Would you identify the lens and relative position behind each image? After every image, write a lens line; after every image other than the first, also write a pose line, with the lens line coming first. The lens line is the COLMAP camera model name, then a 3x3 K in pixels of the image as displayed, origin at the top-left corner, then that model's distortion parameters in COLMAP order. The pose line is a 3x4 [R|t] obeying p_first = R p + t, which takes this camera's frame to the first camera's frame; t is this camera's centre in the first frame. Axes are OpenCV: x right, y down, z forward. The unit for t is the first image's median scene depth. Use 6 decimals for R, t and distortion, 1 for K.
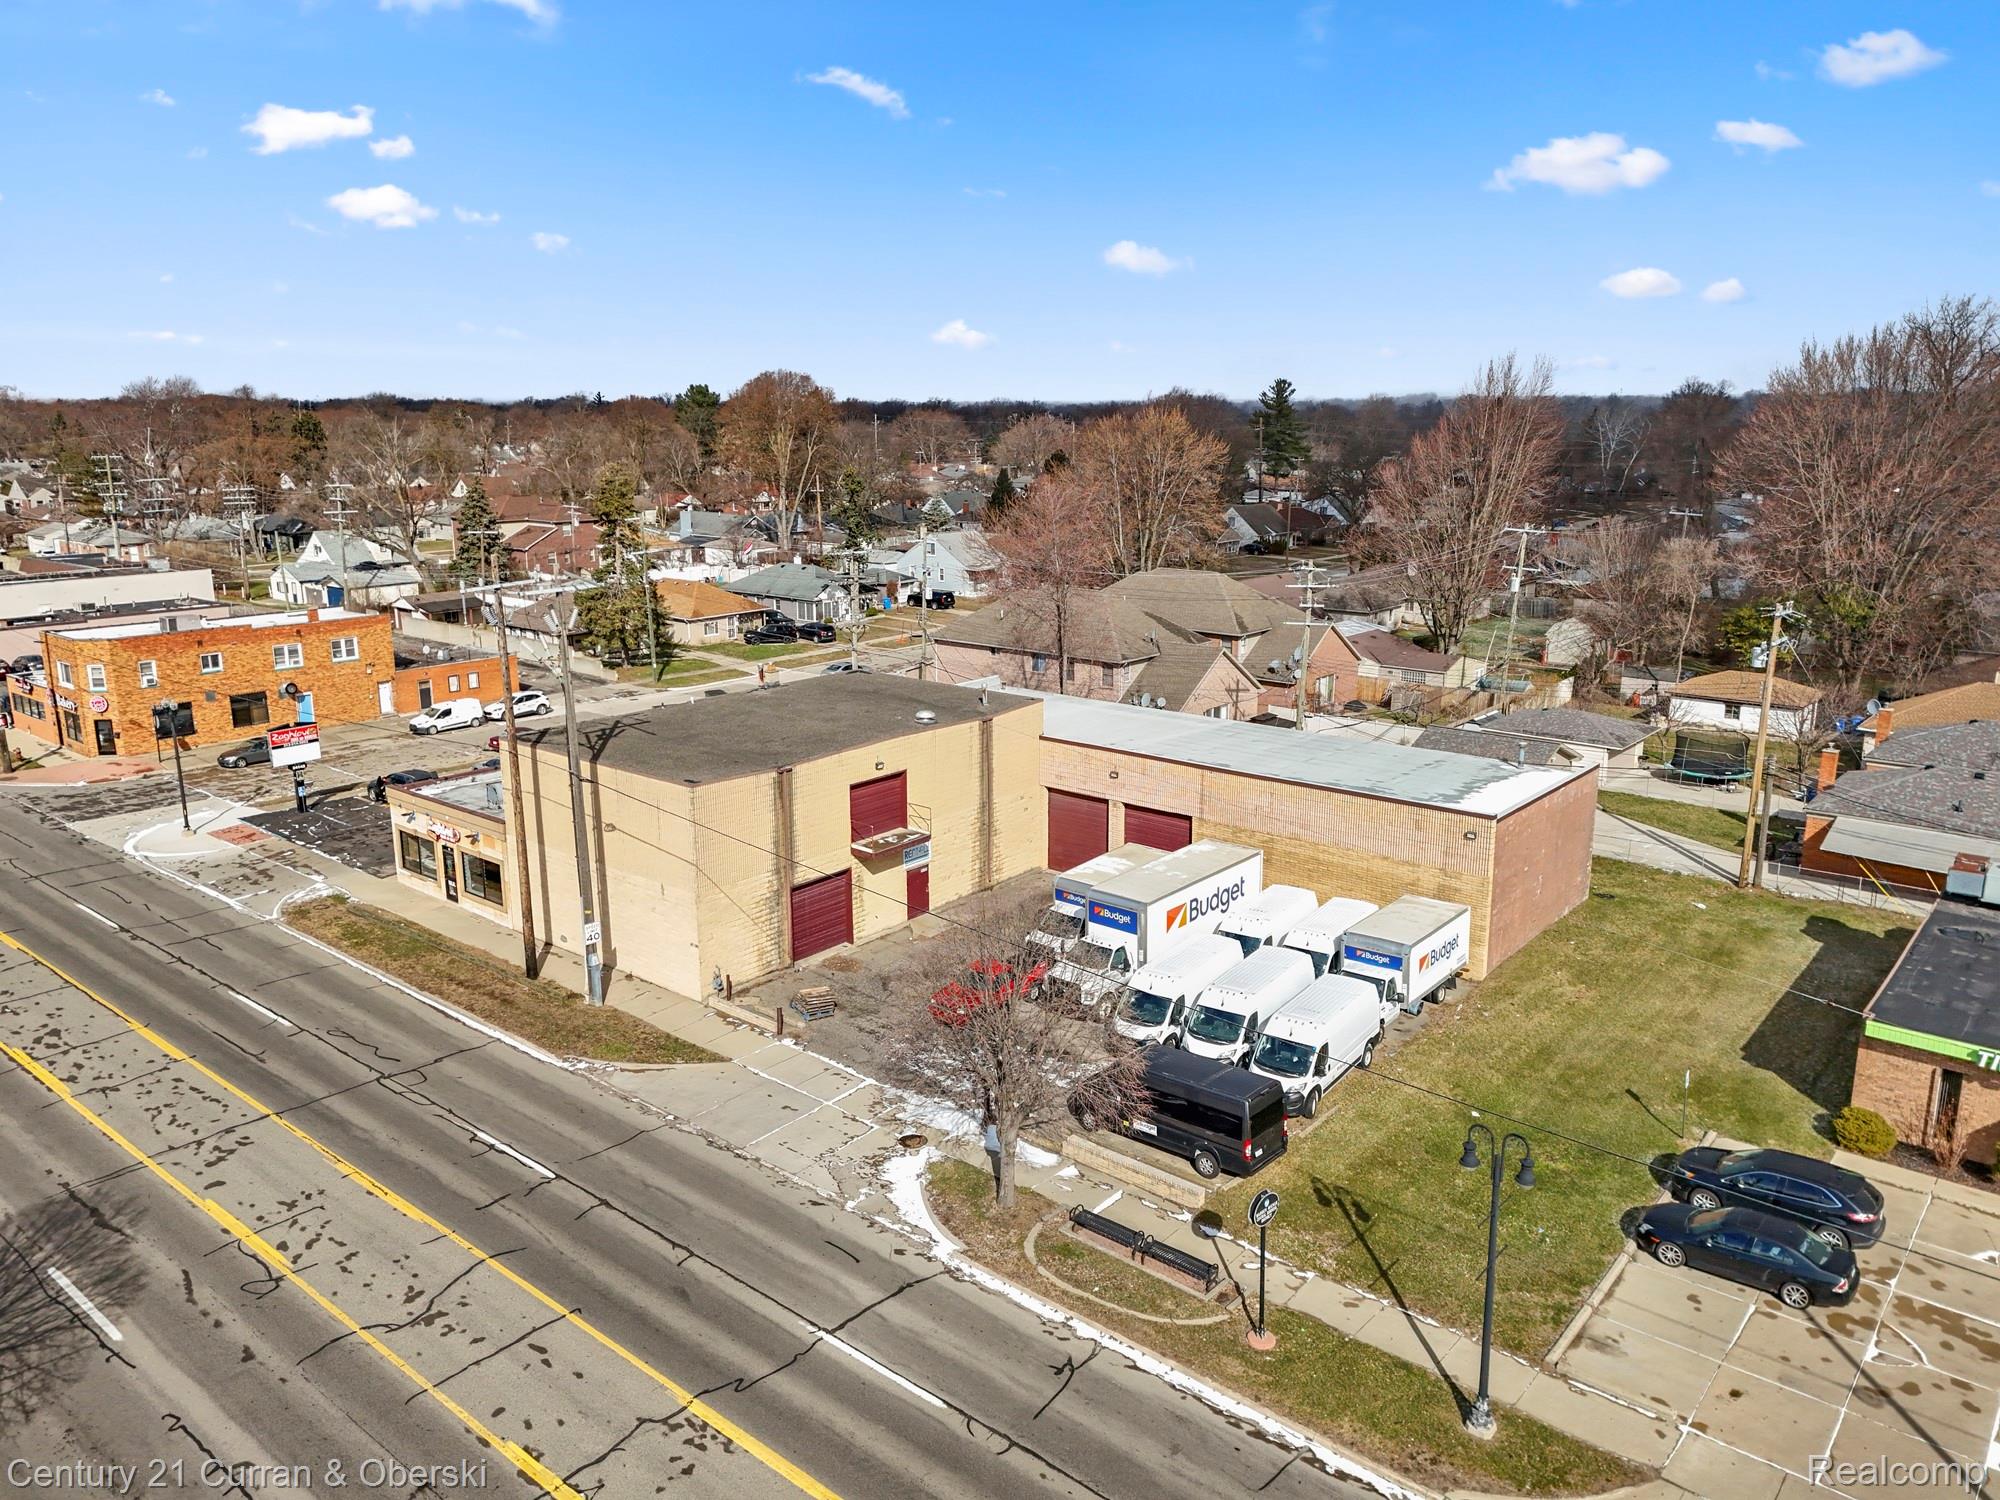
lens RADIAL K [[1456.9, 0, 996.1], [0, 1456.9, 744.1], [0, 0, 1]] dist [0.081784, -0.067679]
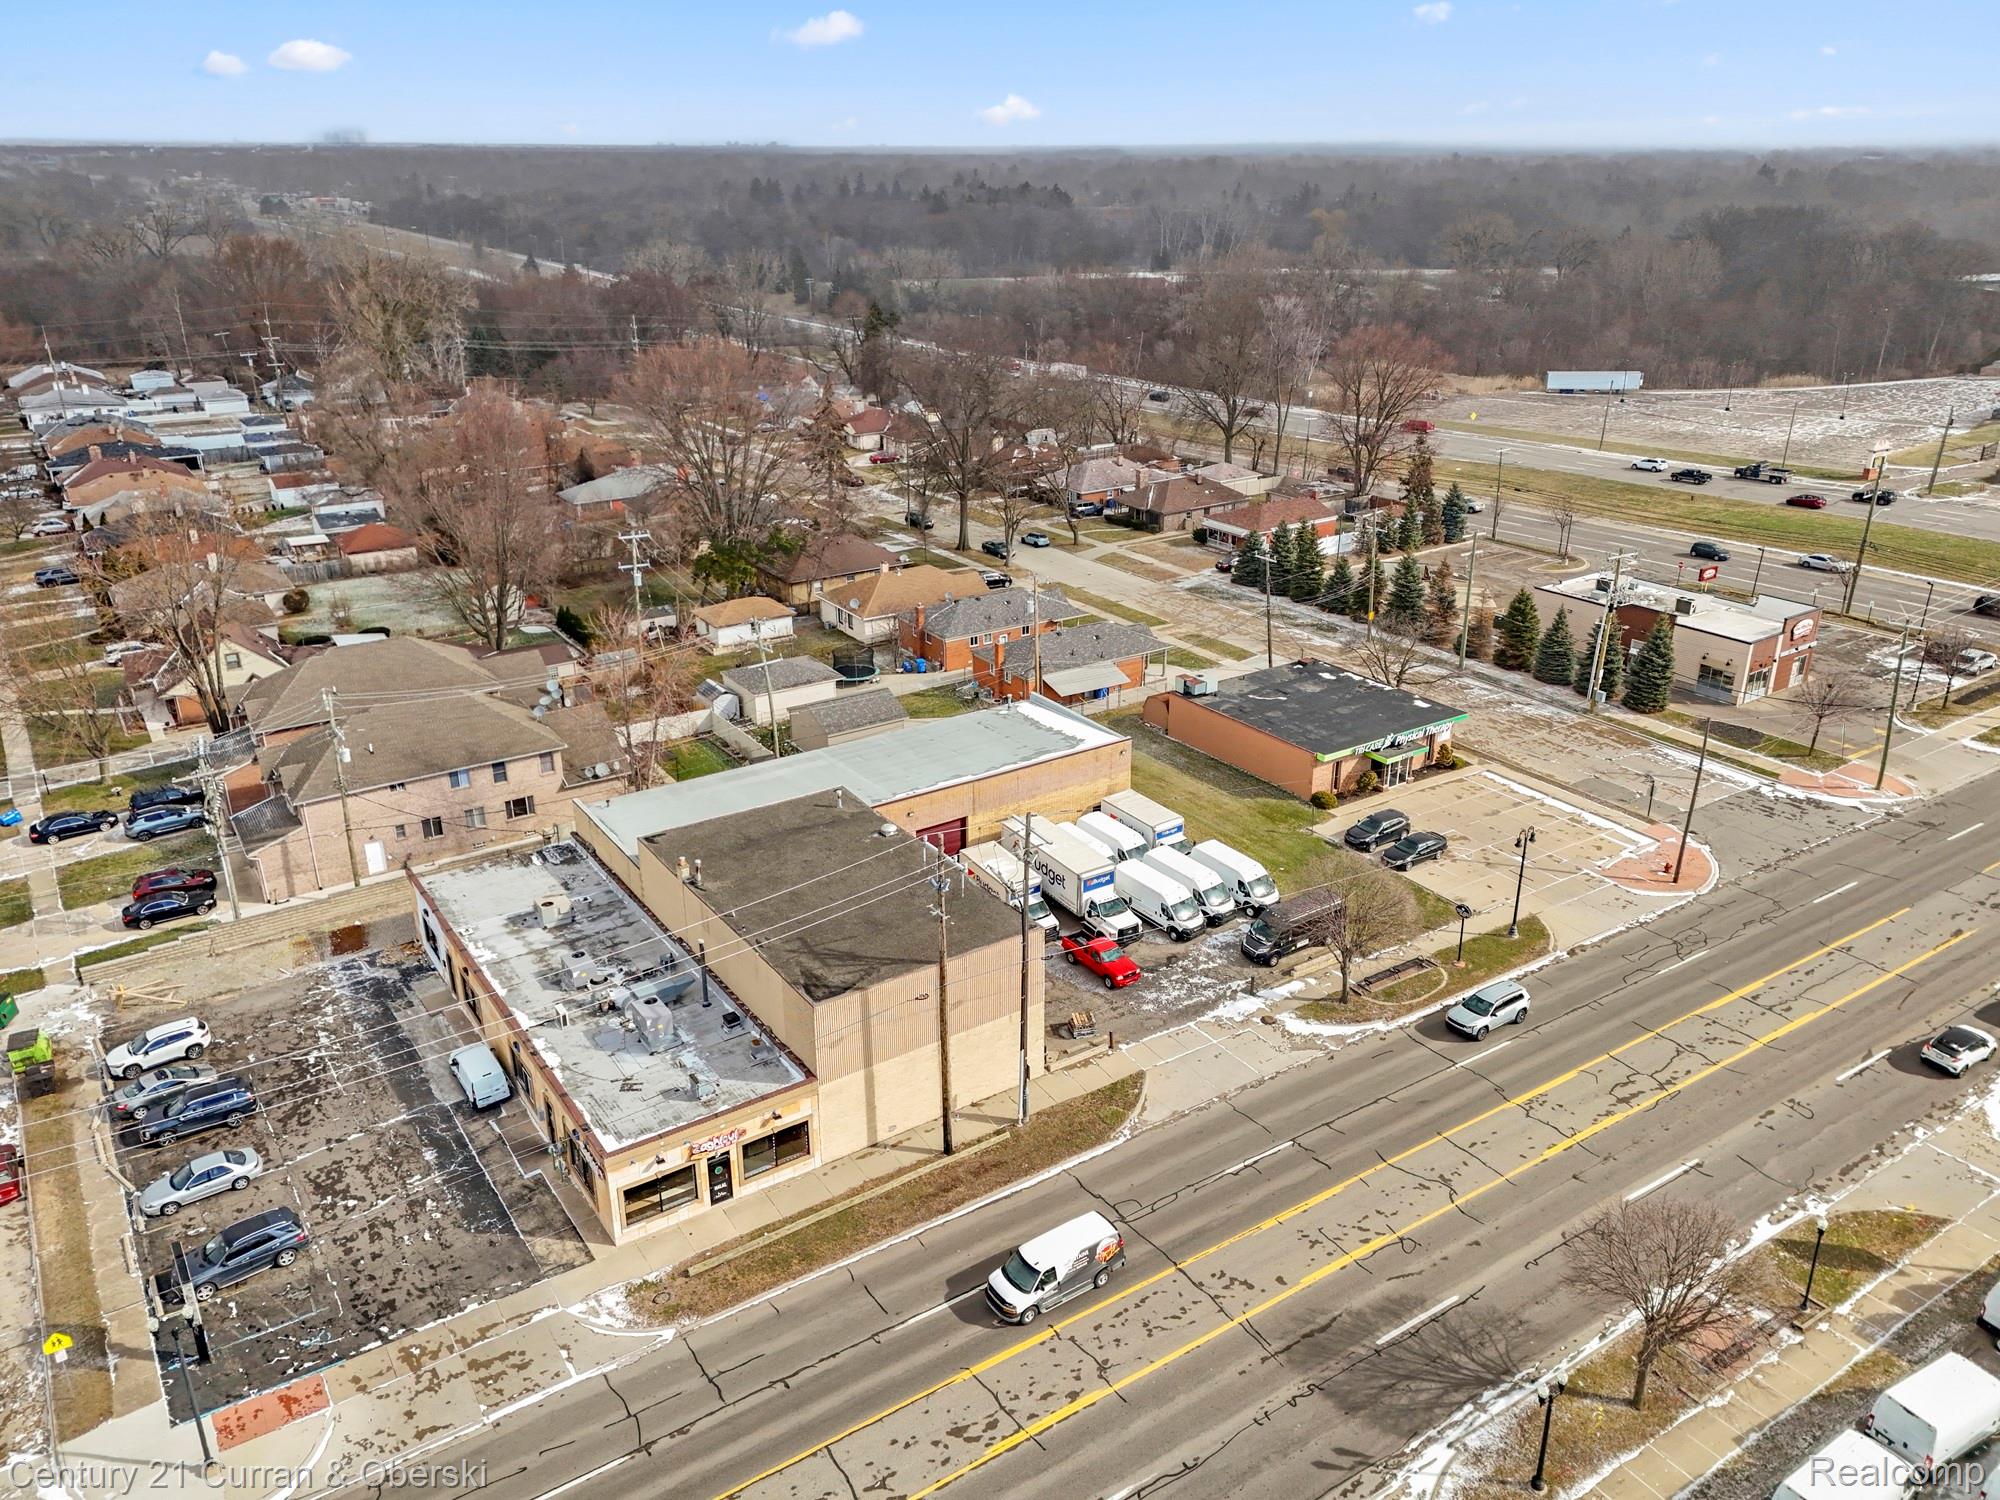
lens RADIAL K [[1439.8, 0, 992.7], [0, 1439.8, 745.2], [0, 0, 1]] dist [0.081712, -0.065802]
pose [[0.283625, -0.360958, 0.888407, -1.237507], [0.221250, 0.926087, 0.305633, -0.502056], [-0.933062, 0.109874, 0.342523, 0.531956]]
